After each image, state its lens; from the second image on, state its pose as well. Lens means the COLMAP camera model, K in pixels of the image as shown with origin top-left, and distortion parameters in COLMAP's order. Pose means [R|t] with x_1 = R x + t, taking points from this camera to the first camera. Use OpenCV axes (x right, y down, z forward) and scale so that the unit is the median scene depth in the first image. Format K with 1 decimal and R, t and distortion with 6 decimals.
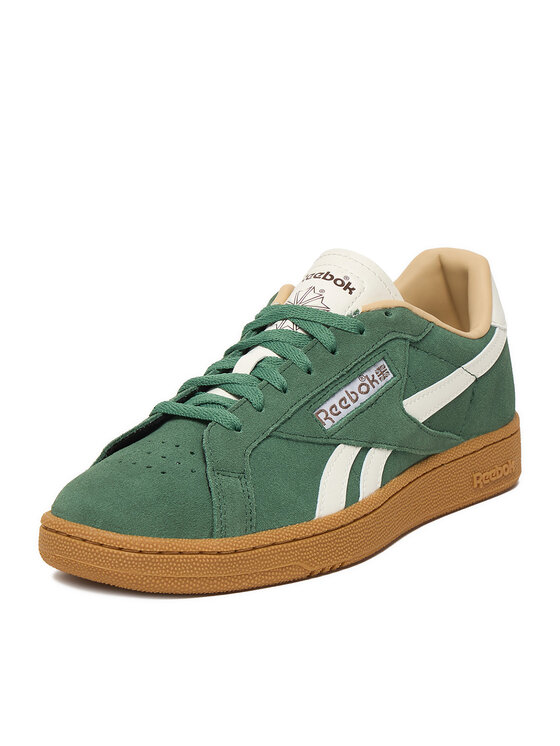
lens RADIAL K [[2200.7, 0, 279.7], [0, 2200.7, 372.5], [0, 0, 1]] dist [0.433526, 0.000000]
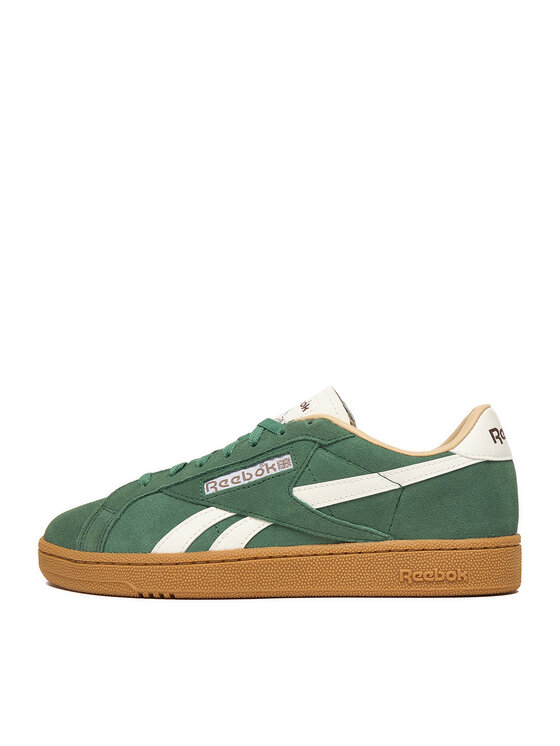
lens RADIAL K [[728.4, 0, 280.8], [0, 728.4, 373.1], [0, 0, 1]] dist [0.100587, 0.000000]
pose [[0.466157, -0.062957, -0.882459, 0.453610], [-0.146823, 0.978128, -0.147341, 0.012176], [0.872434, 0.198249, 0.446718, 0.825538]]
